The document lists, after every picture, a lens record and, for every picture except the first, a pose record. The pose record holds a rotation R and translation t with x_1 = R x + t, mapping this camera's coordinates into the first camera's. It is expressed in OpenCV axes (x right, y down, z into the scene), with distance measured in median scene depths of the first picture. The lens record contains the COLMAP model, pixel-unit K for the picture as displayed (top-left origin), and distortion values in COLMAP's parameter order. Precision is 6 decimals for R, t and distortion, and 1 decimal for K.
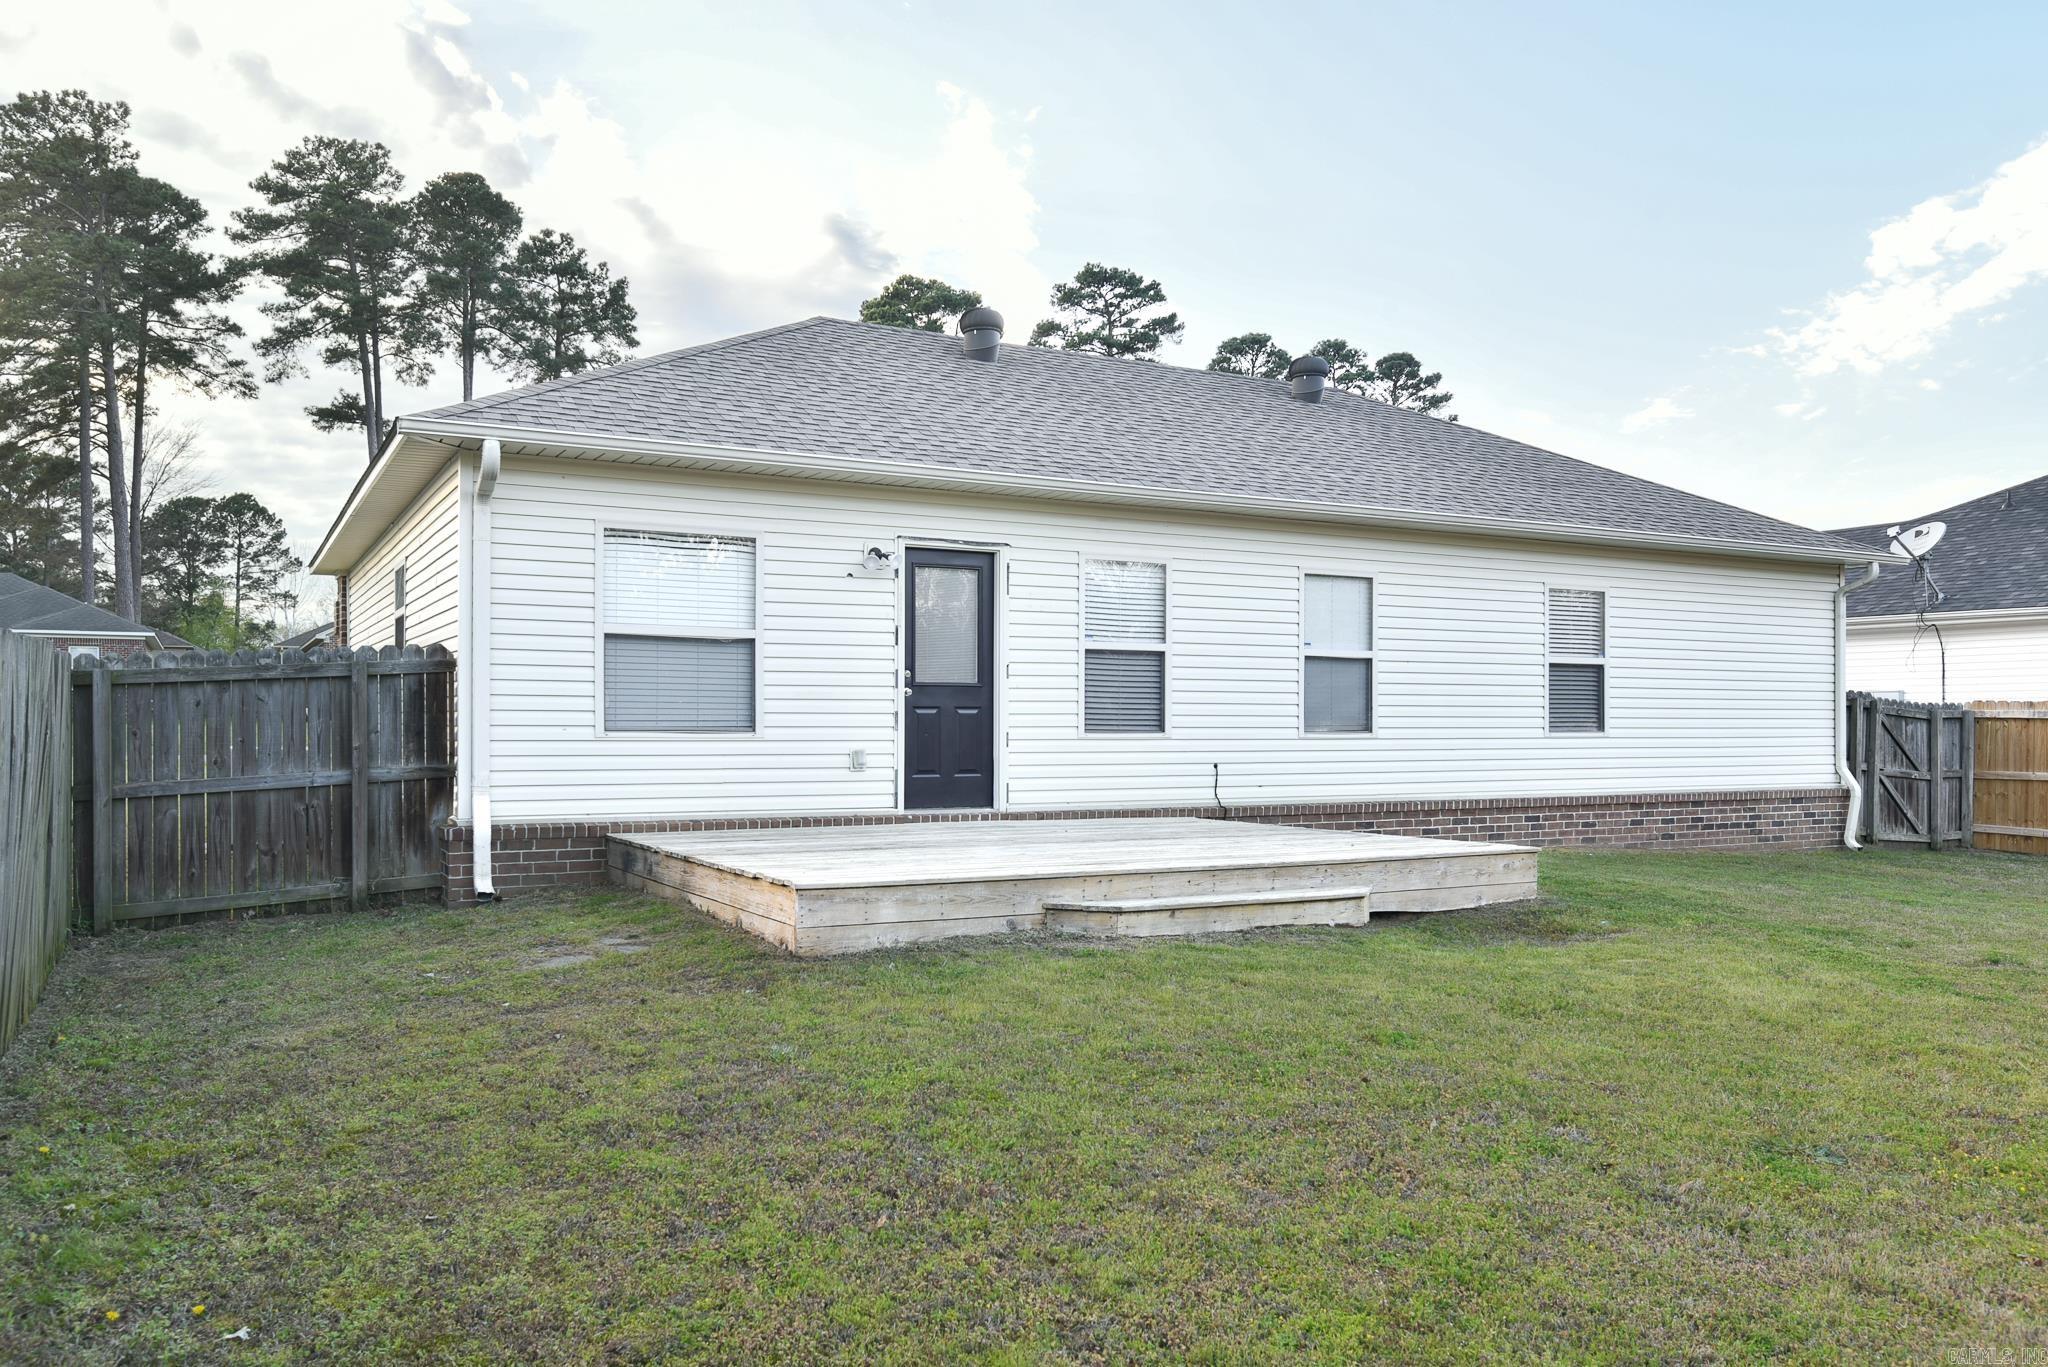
lens RADIAL K [[1514.6, 0, 1011.1], [0, 1514.6, 714.5], [0, 0, 1]] dist [-0.005467, -0.006275]
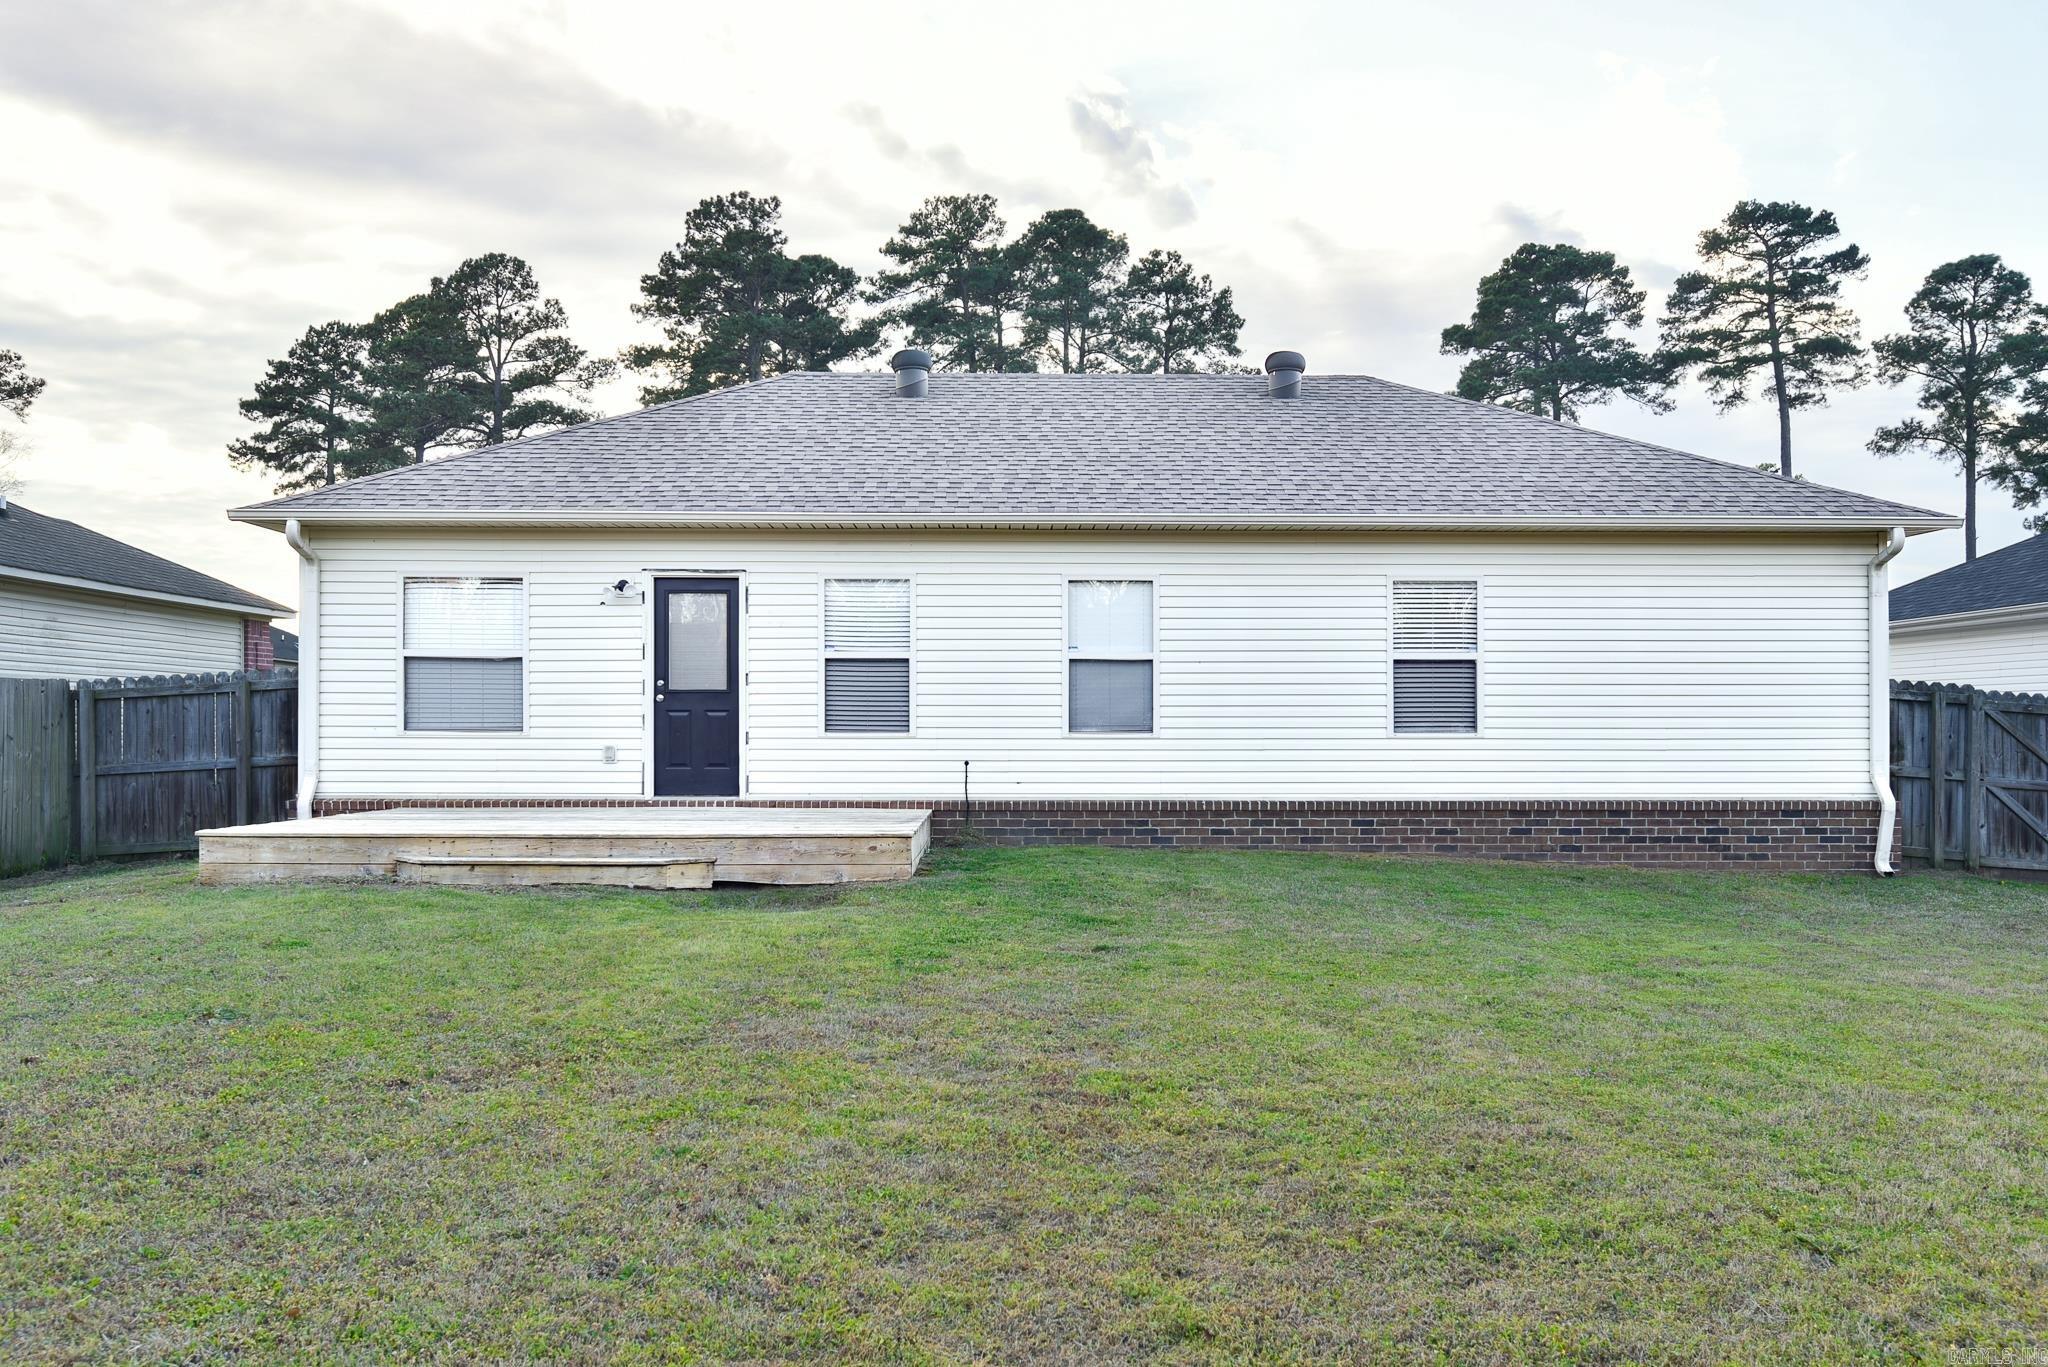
lens RADIAL K [[1589.3, 0, 1016.4], [0, 1589.3, 730.8], [0, 0, 1]] dist [-0.003290, -0.007331]
pose [[0.889467, -0.002279, -0.456994, 0.596930], [0.003832, 0.999990, 0.002472, 0.007126], [0.456984, -0.003950, 0.889466, 0.006919]]
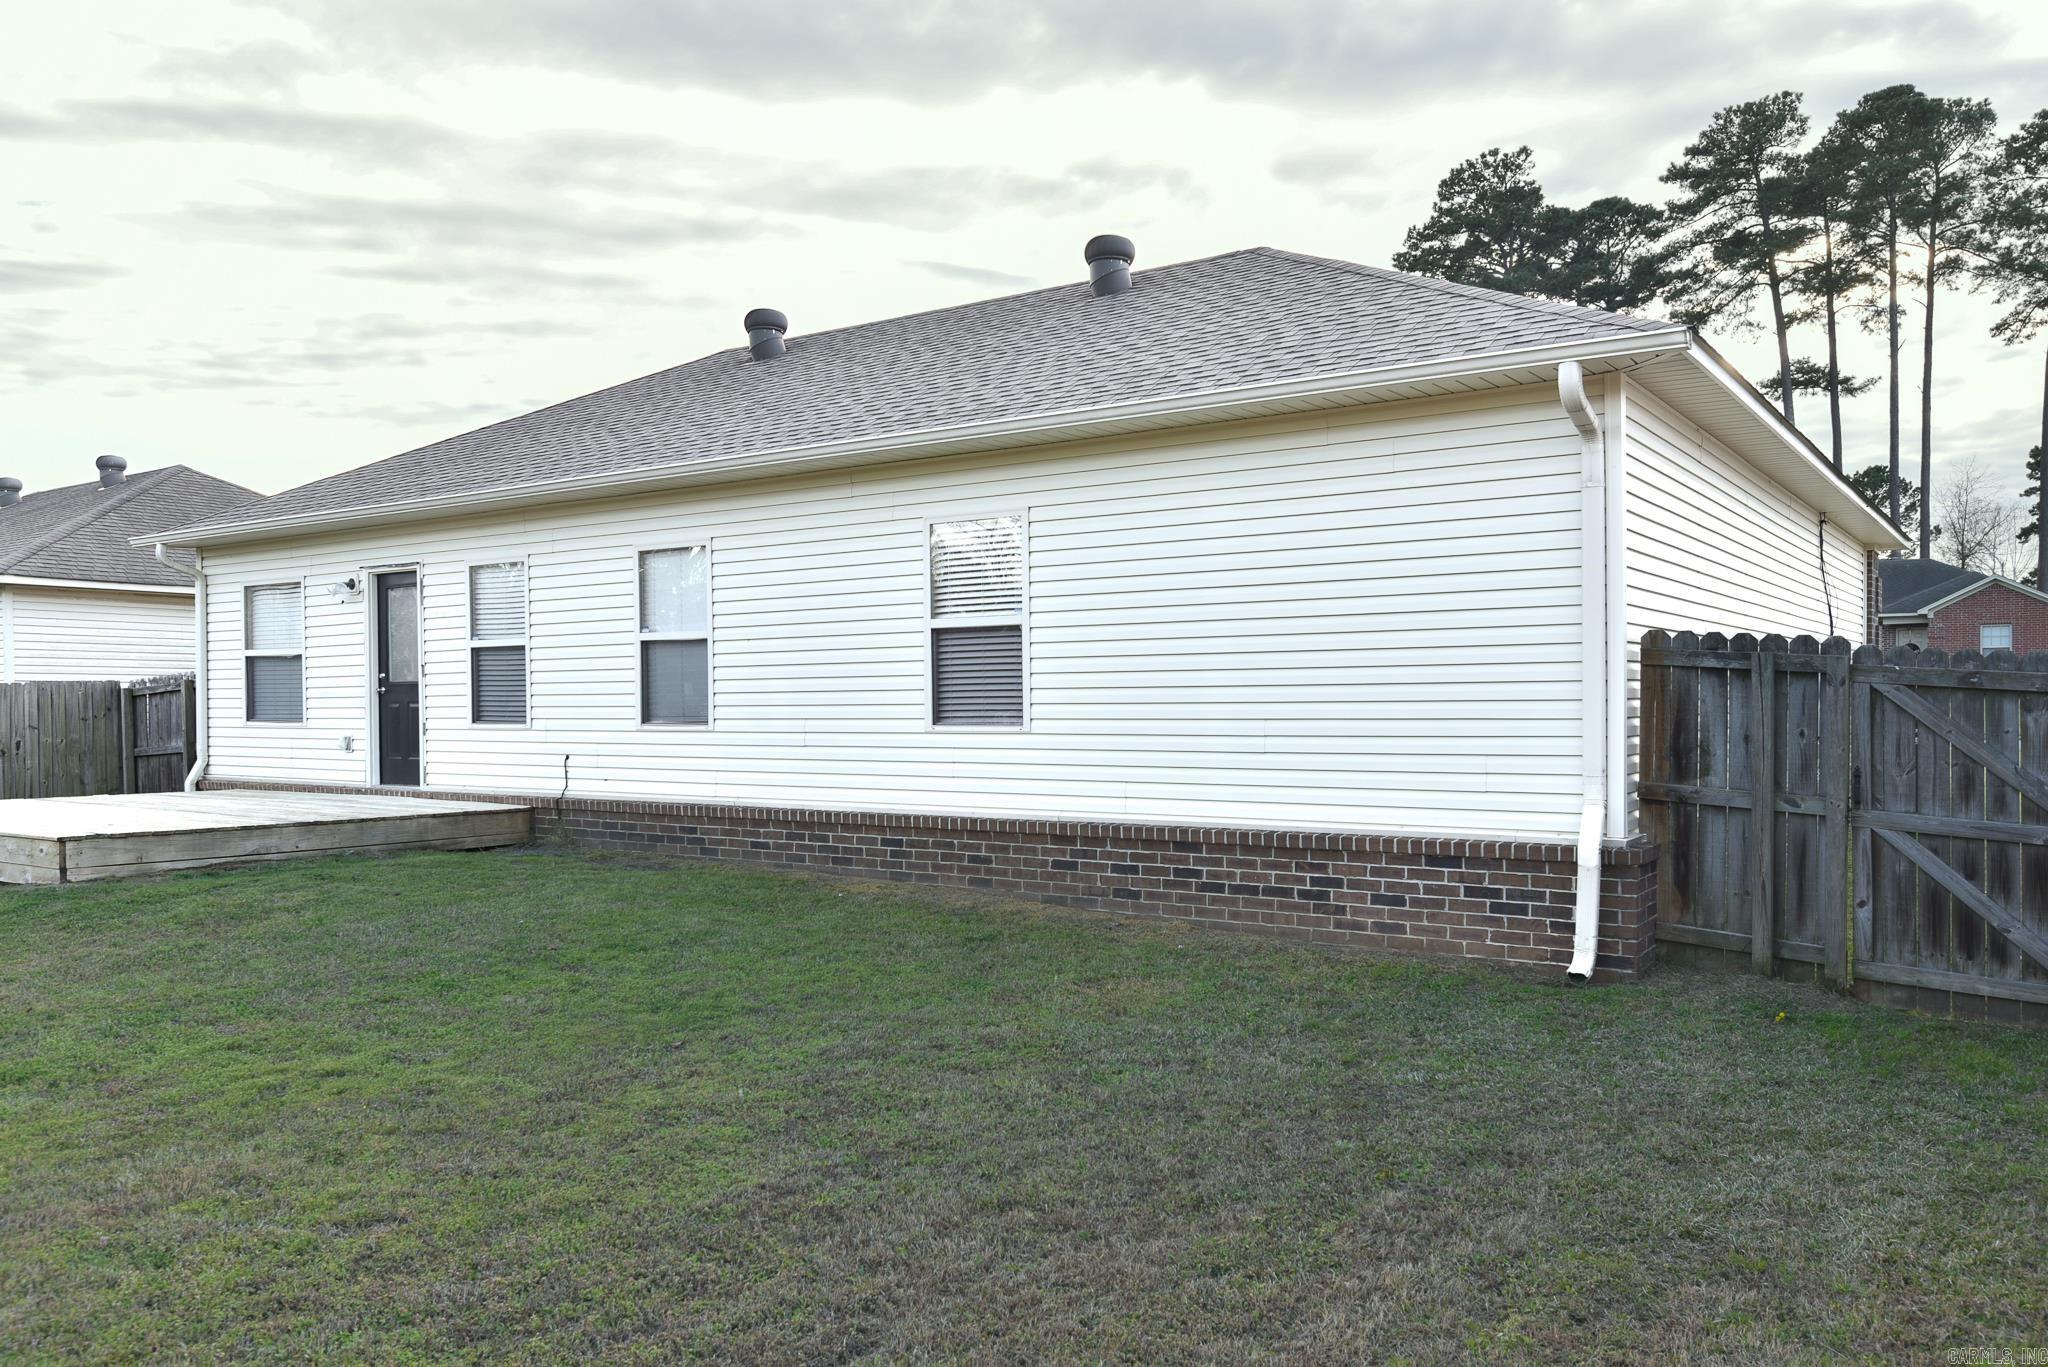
lens RADIAL K [[1514.6, 0, 1011.1], [0, 1514.6, 714.5], [0, 0, 1]] dist [-0.005467, -0.006275]
pose [[0.455697, -0.000497, -0.890135, 1.007269], [0.010098, 0.999938, 0.004611, 0.003659], [0.890078, -0.011089, 0.455674, 0.702562]]
